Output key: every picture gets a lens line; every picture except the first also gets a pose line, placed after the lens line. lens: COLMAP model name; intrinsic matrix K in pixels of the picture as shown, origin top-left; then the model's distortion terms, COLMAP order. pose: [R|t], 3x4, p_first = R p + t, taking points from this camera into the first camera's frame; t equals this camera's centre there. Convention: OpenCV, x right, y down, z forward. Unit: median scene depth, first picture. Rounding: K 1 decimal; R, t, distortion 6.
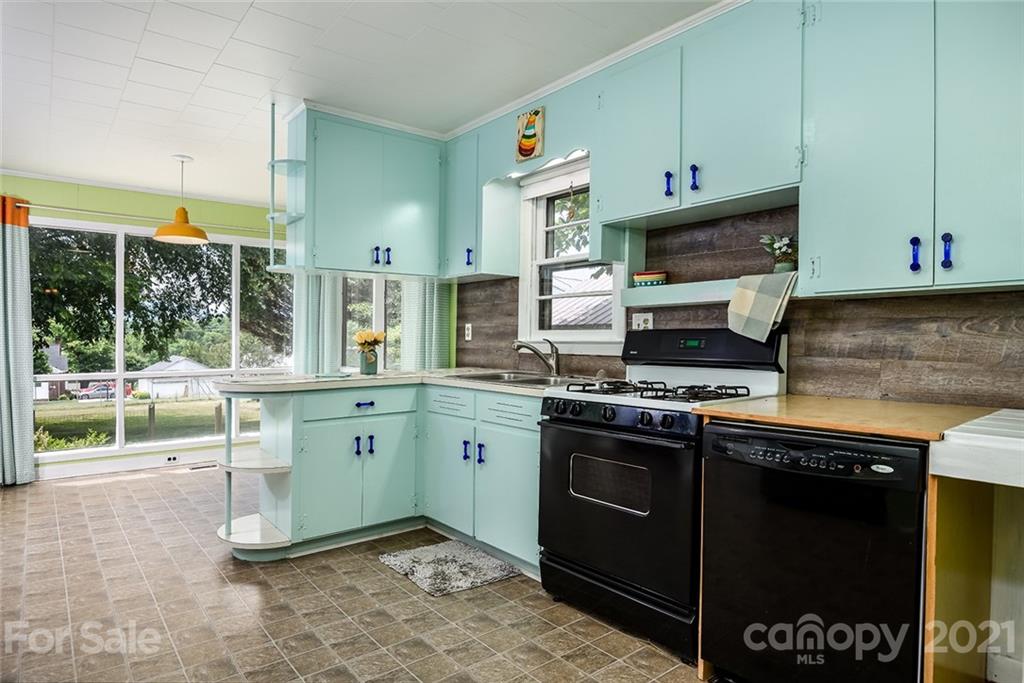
lens RADIAL K [[583.3, 0, 504.2], [0, 583.3, 342.4], [0, 0, 1]] dist [-0.003817, -0.000768]
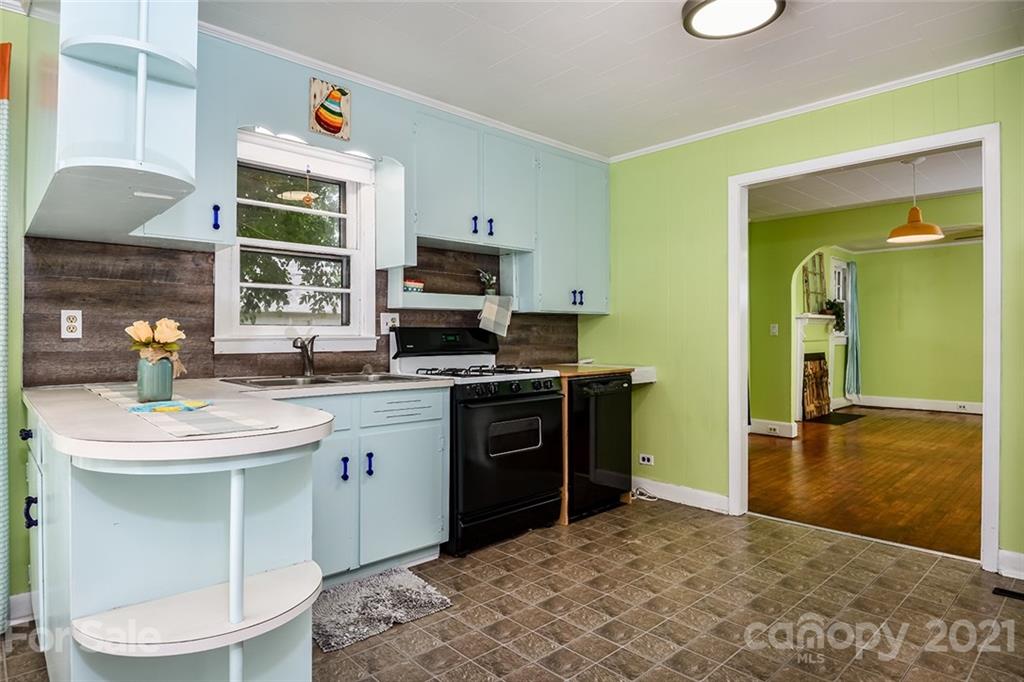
lens RADIAL K [[583.3, 0, 505.1], [0, 583.3, 336.3], [0, 0, 1]] dist [-0.003817, -0.000768]
pose [[-0.065442, 0.001583, 0.997855, -0.978650], [0.012353, 0.999923, -0.000776, -0.000045], [-0.997780, 0.012276, -0.065456, 0.887657]]
